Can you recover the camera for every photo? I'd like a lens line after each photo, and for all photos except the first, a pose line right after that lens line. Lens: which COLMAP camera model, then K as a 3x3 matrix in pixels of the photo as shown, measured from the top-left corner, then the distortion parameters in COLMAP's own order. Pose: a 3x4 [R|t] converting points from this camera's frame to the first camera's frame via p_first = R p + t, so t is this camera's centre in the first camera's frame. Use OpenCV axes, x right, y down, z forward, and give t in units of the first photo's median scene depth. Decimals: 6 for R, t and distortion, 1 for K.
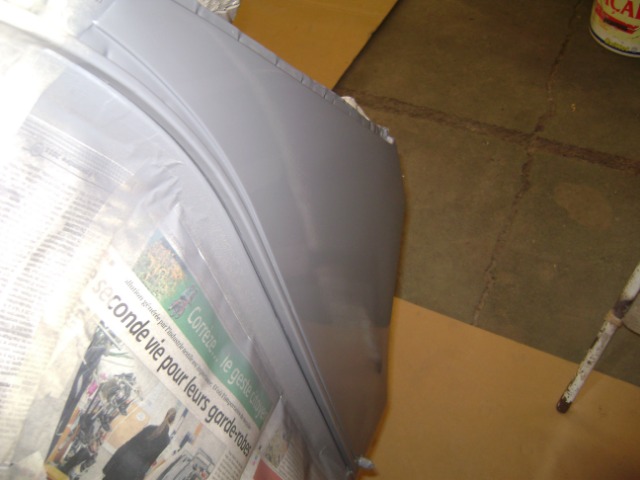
lens RADIAL K [[663.4, 0, 320.0], [0, 663.4, 240.0], [0, 0, 1]] dist [-0.136876, 0.066575]
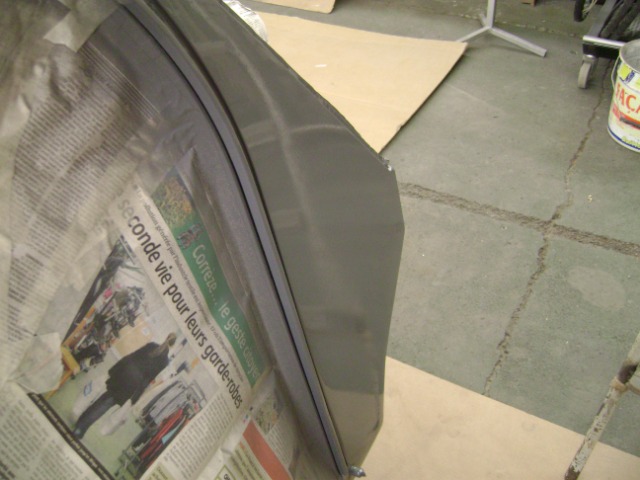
lens RADIAL K [[663.4, 0, 320.0], [0, 663.4, 240.0], [0, 0, 1]] dist [-0.136876, 0.066575]
pose [[0.997275, 0.047434, -0.056505, 0.087077], [-0.056228, 0.984538, -0.165899, 0.254376], [0.047762, 0.168624, 0.984523, -0.160181]]
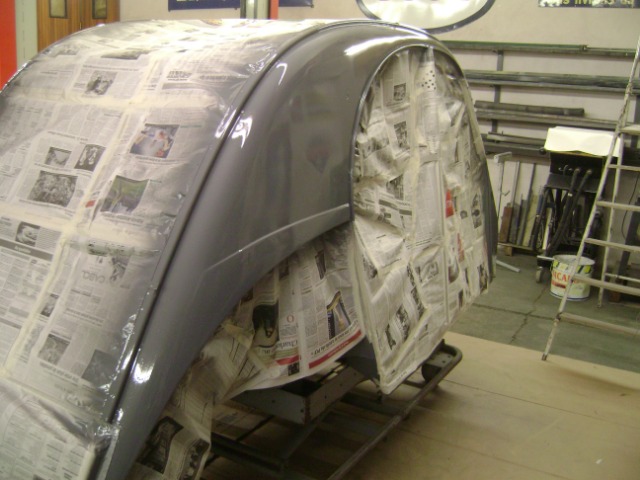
lens RADIAL K [[663.4, 0, 320.0], [0, 663.4, 240.0], [0, 0, 1]] dist [-0.136876, 0.066575]
pose [[0.989253, 0.142914, -0.030899, -1.751332], [-0.131213, 0.774454, -0.618874, 5.314535], [-0.064516, 0.616277, 0.784882, -4.480627]]
